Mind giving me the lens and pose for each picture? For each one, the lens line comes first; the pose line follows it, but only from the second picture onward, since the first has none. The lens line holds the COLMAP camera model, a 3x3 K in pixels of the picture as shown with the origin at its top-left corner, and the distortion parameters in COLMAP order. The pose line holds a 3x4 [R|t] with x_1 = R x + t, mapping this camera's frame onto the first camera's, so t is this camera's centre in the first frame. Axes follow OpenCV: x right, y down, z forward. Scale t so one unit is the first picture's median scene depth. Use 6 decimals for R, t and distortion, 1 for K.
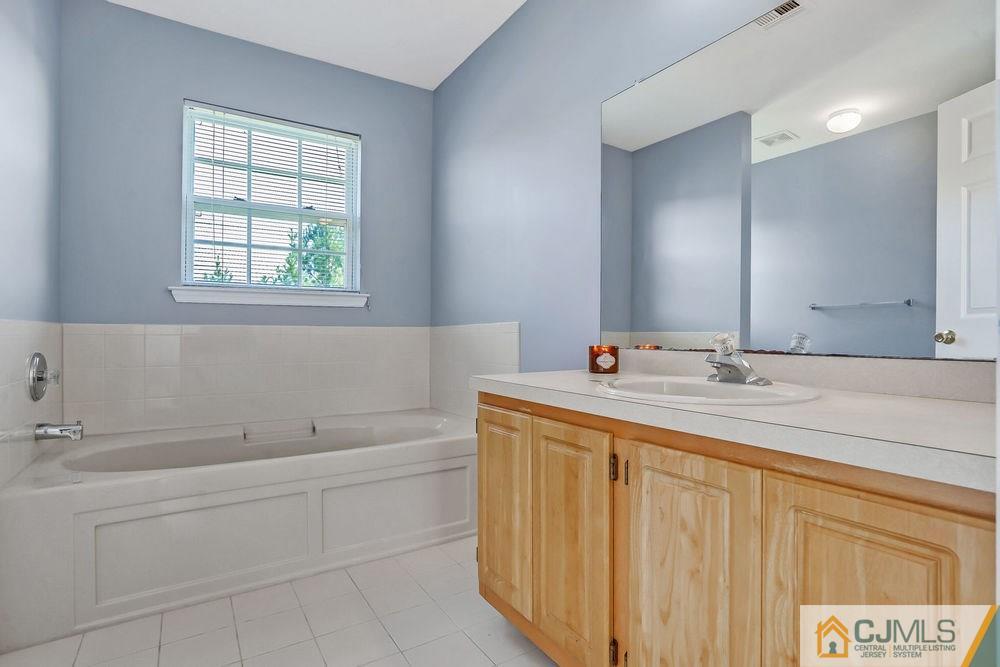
lens RADIAL K [[494.9, 0, 499.6], [0, 494.9, 335.5], [0, 0, 1]] dist [-0.014934, 0.000476]
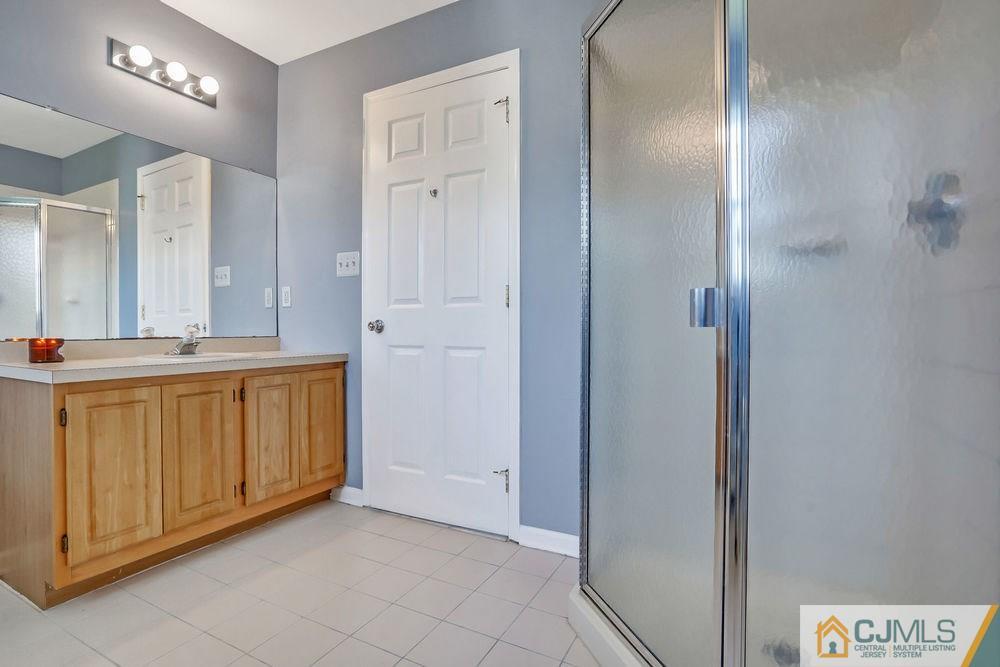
lens RADIAL K [[494.9, 0, 501.2], [0, 494.9, 329.2], [0, 0, 1]] dist [-0.014934, 0.000476]
pose [[-0.477173, -0.012925, 0.878715, -1.781143], [-0.000906, 0.999899, 0.014215, -0.019062], [-0.878809, 0.005987, -0.477136, 0.909173]]
